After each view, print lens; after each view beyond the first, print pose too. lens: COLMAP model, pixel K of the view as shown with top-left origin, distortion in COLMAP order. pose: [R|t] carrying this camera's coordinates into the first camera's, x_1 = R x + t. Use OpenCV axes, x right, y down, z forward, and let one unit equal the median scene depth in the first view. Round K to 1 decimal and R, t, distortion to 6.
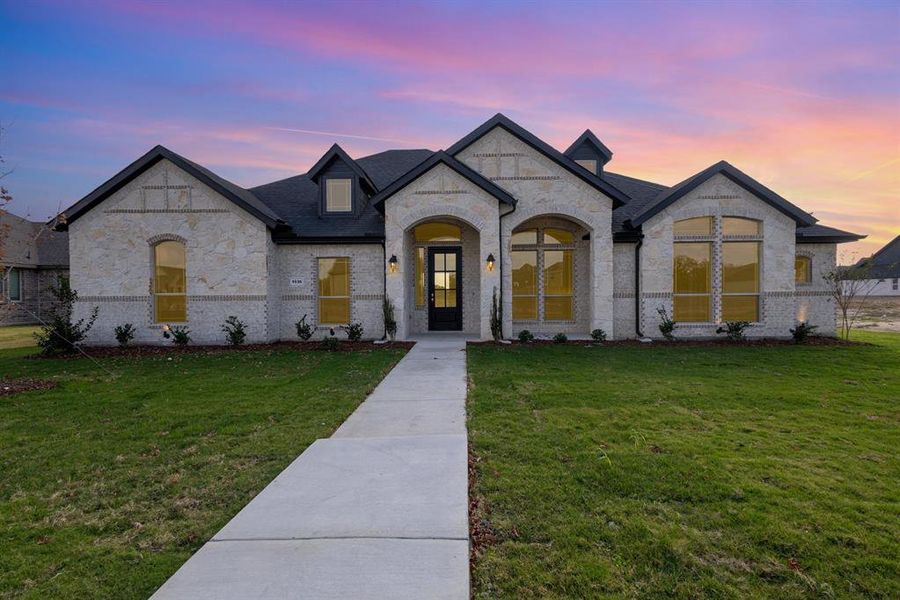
lens RADIAL K [[416.1, 0, 450.0], [0, 416.1, 300.0], [0, 0, 1]] dist [0.020084, 0.000008]
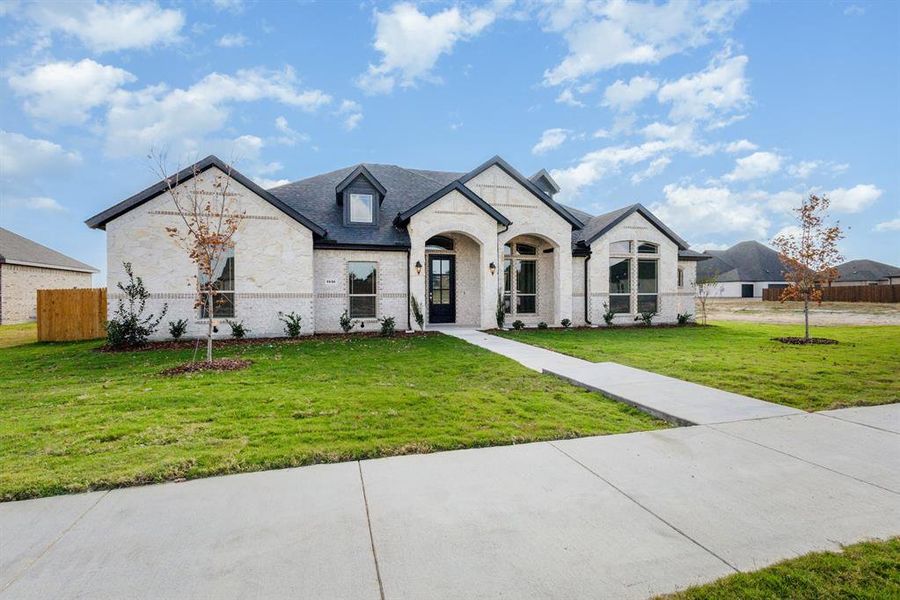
lens RADIAL K [[416.1, 0, 450.0], [0, 416.1, 300.0], [0, 0, 1]] dist [0.020084, 0.000008]
pose [[0.958073, -0.000232, 0.286524, -0.393580], [0.001075, 0.999996, -0.002784, 0.010444], [-0.286522, 0.002975, 0.958069, -0.204001]]
